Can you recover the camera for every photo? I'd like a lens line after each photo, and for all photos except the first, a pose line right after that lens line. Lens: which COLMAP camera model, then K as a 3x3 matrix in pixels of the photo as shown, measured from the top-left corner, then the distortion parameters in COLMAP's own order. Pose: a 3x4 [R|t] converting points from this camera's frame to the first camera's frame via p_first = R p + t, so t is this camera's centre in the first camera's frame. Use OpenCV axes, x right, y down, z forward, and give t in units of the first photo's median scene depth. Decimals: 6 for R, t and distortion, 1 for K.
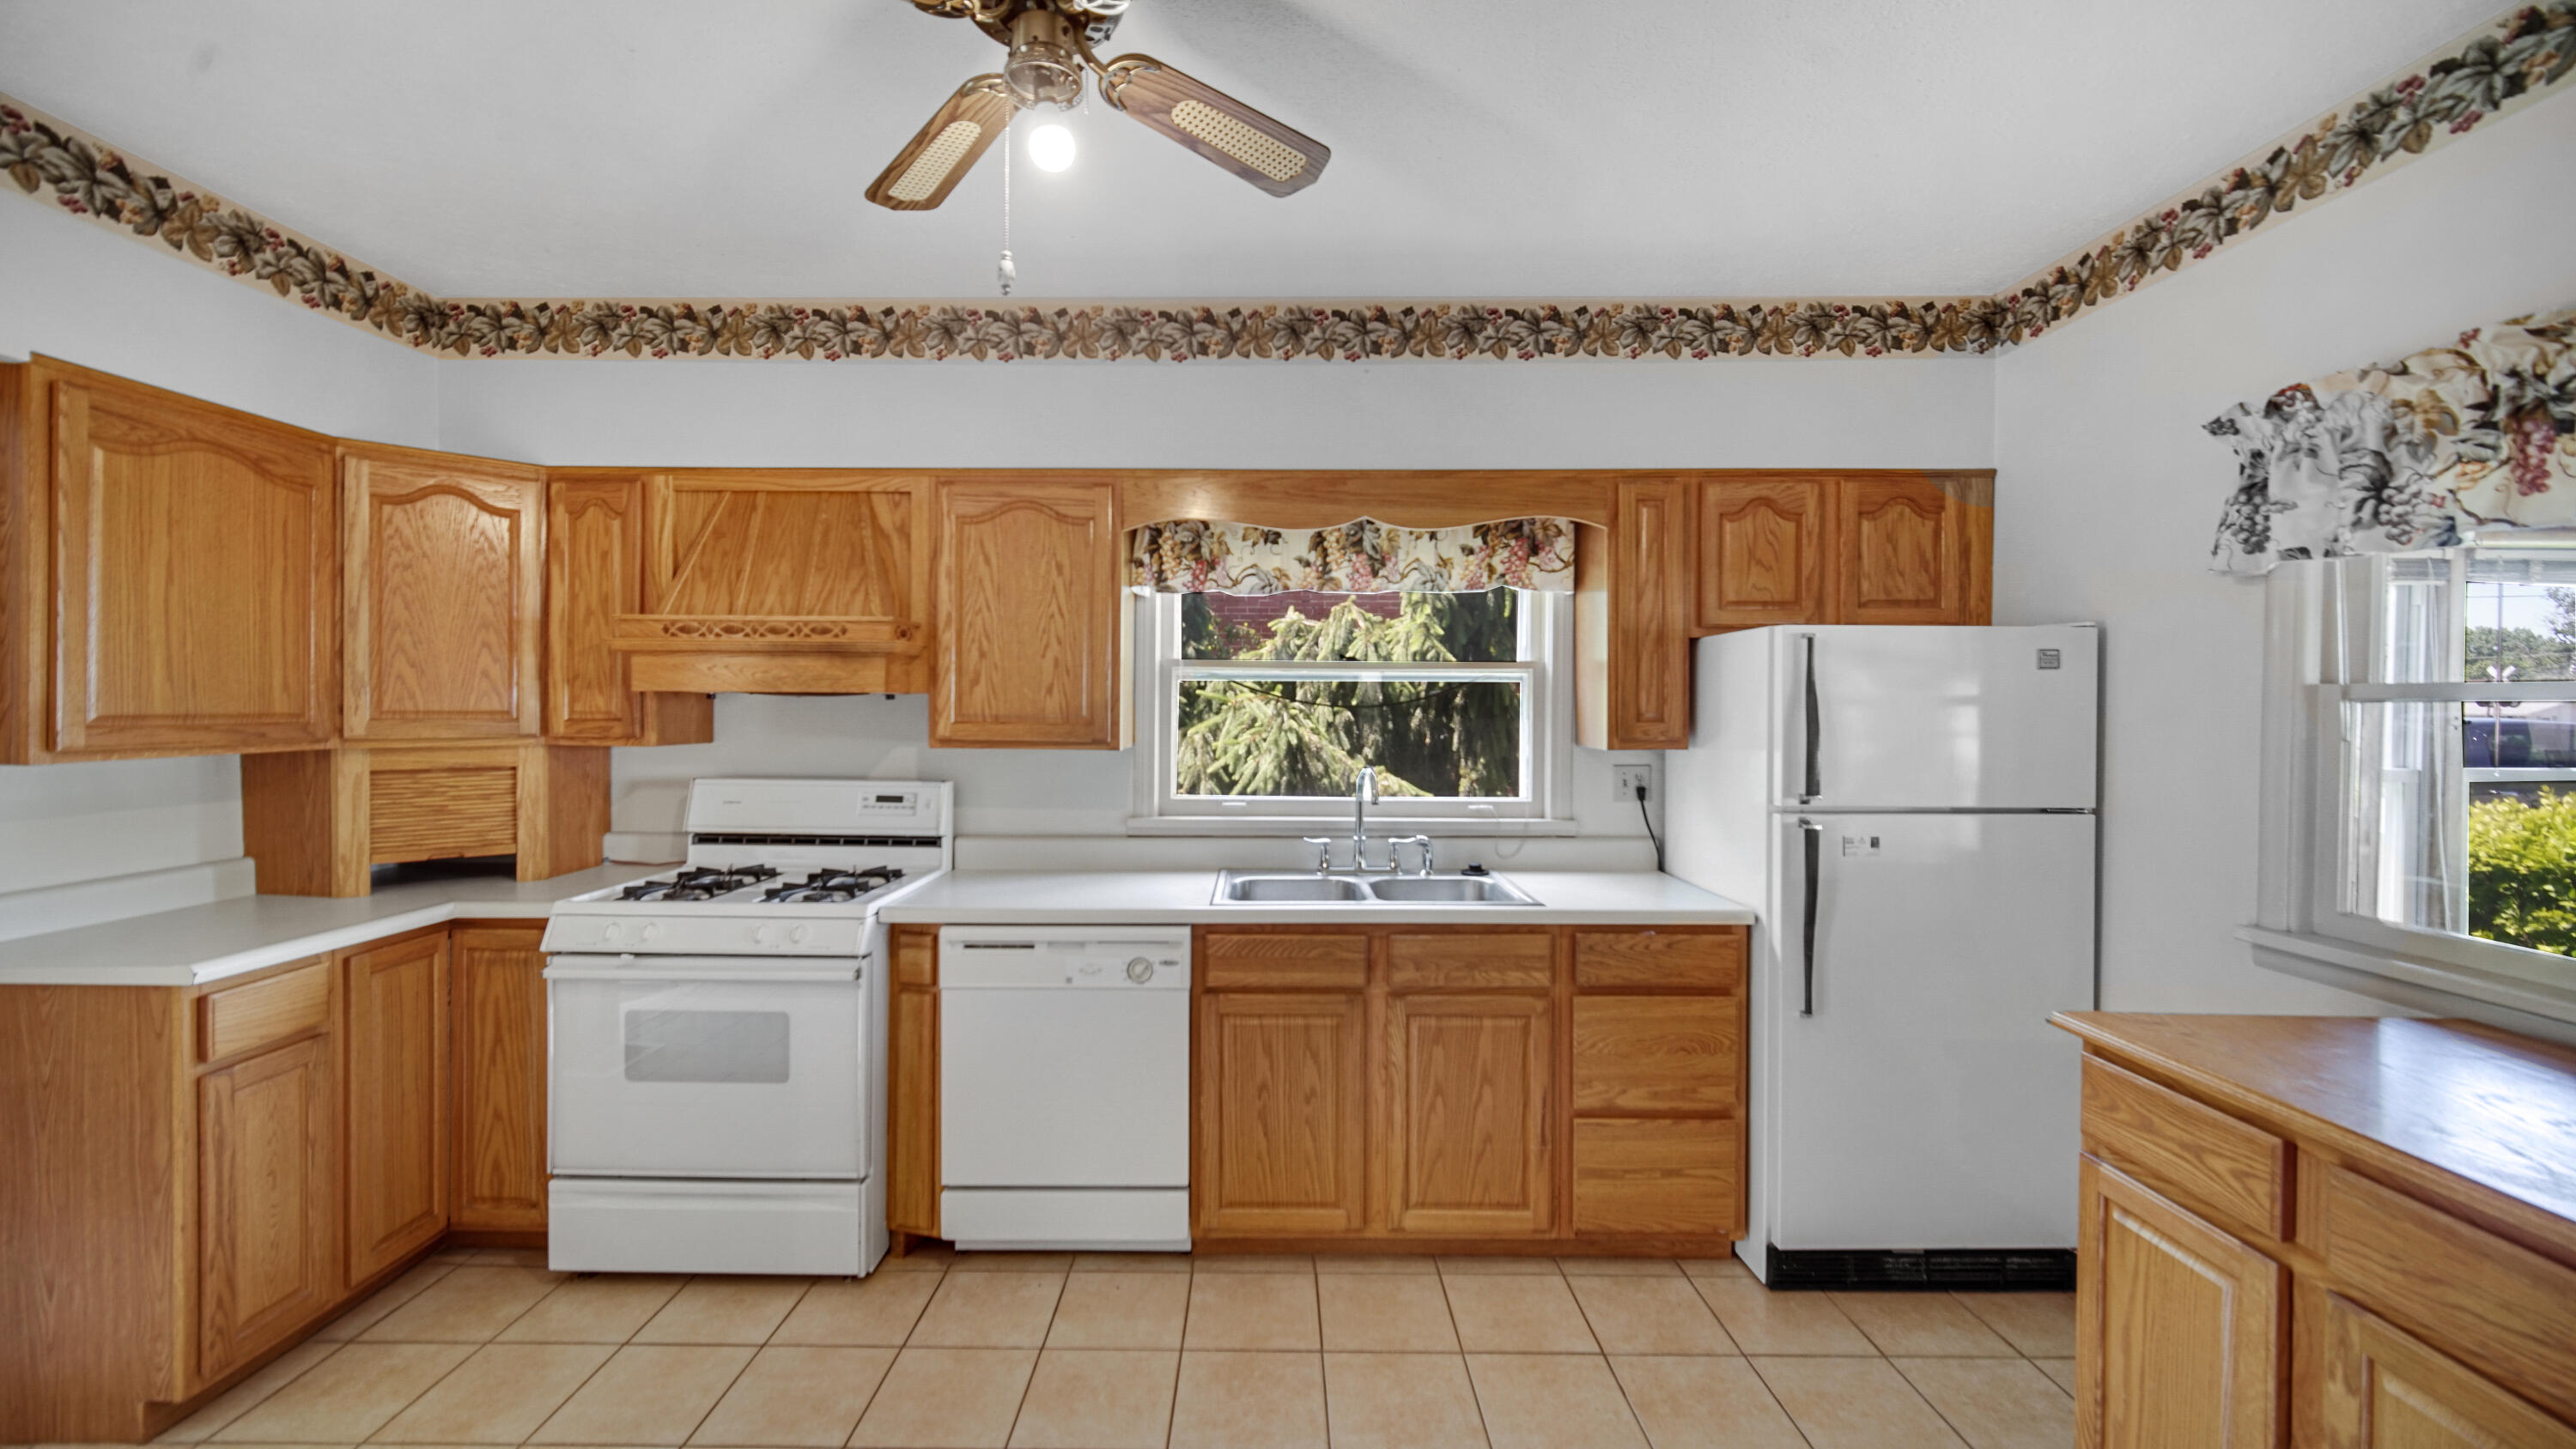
lens RADIAL K [[1017.9, 0, 1284.9], [0, 1017.9, 712.7], [0, 0, 1]] dist [0.002636, 0.000320]
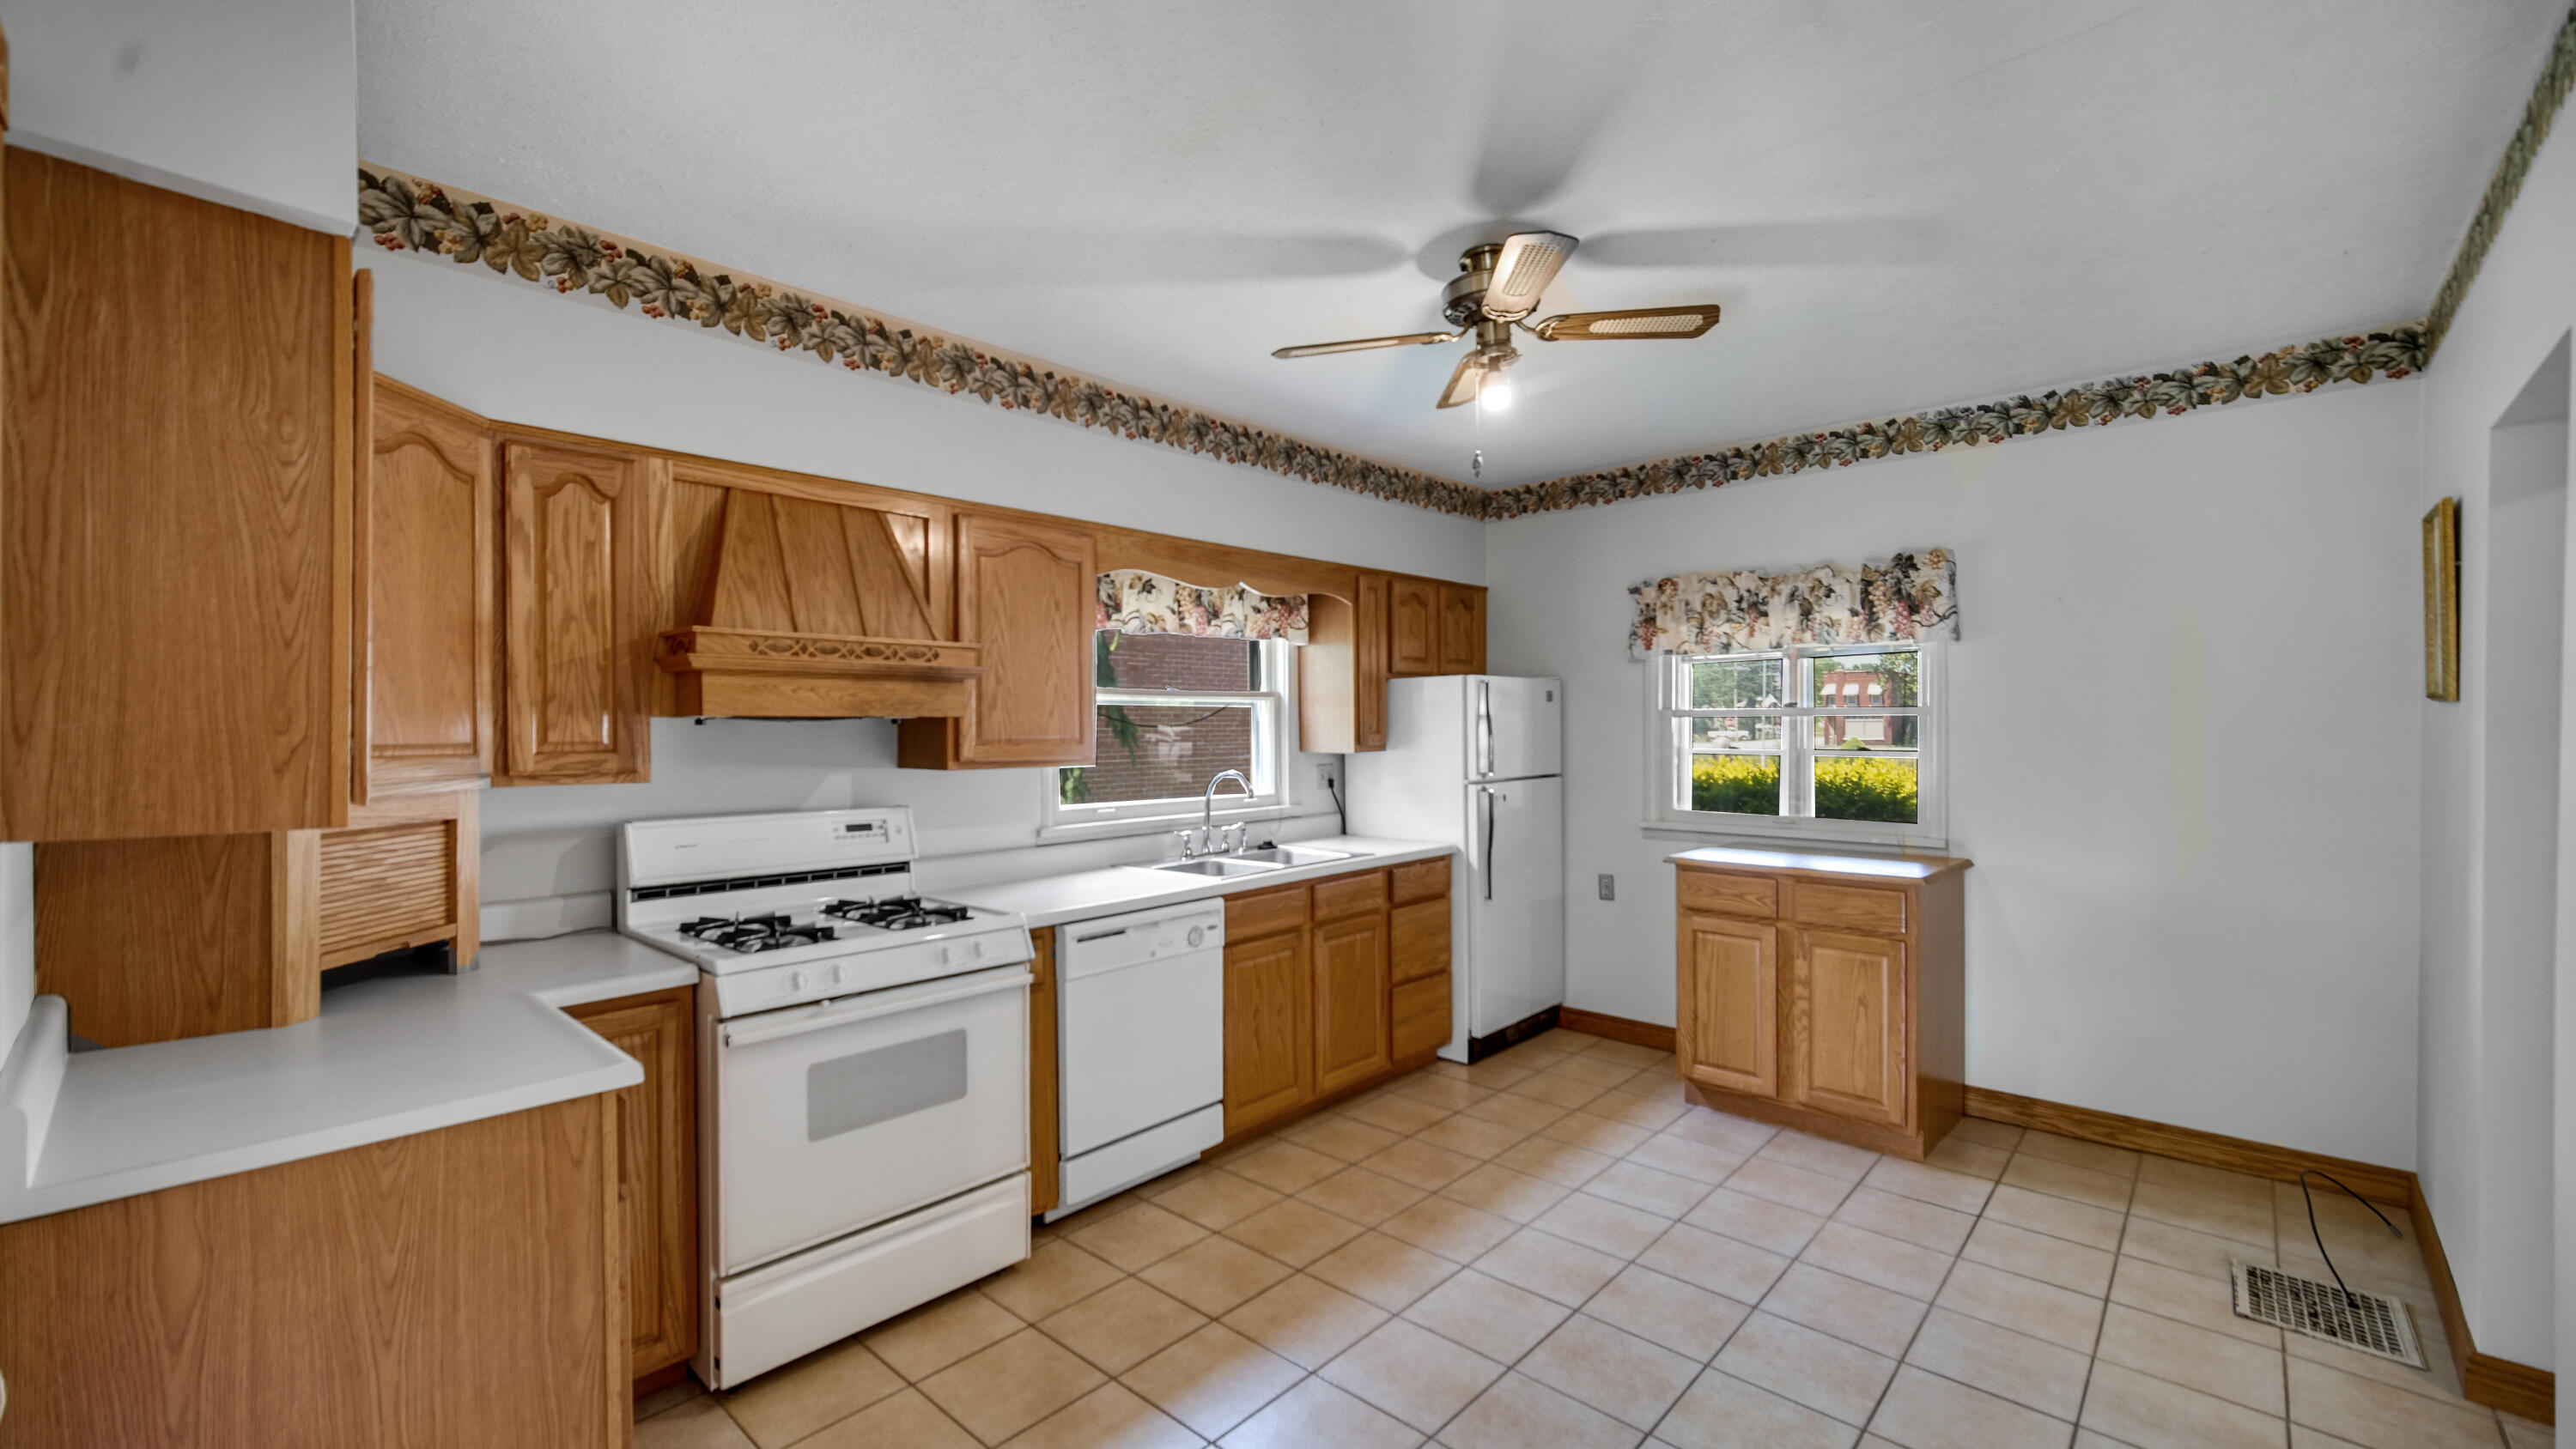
lens RADIAL K [[1017.9, 0, 1300.2], [0, 1017.9, 730.3], [0, 0, 1]] dist [0.002636, 0.000320]
pose [[0.679318, -0.014381, 0.733703, -0.927399], [0.016691, 0.999852, 0.004143, -0.004395], [-0.733654, 0.009432, 0.679458, 0.049214]]
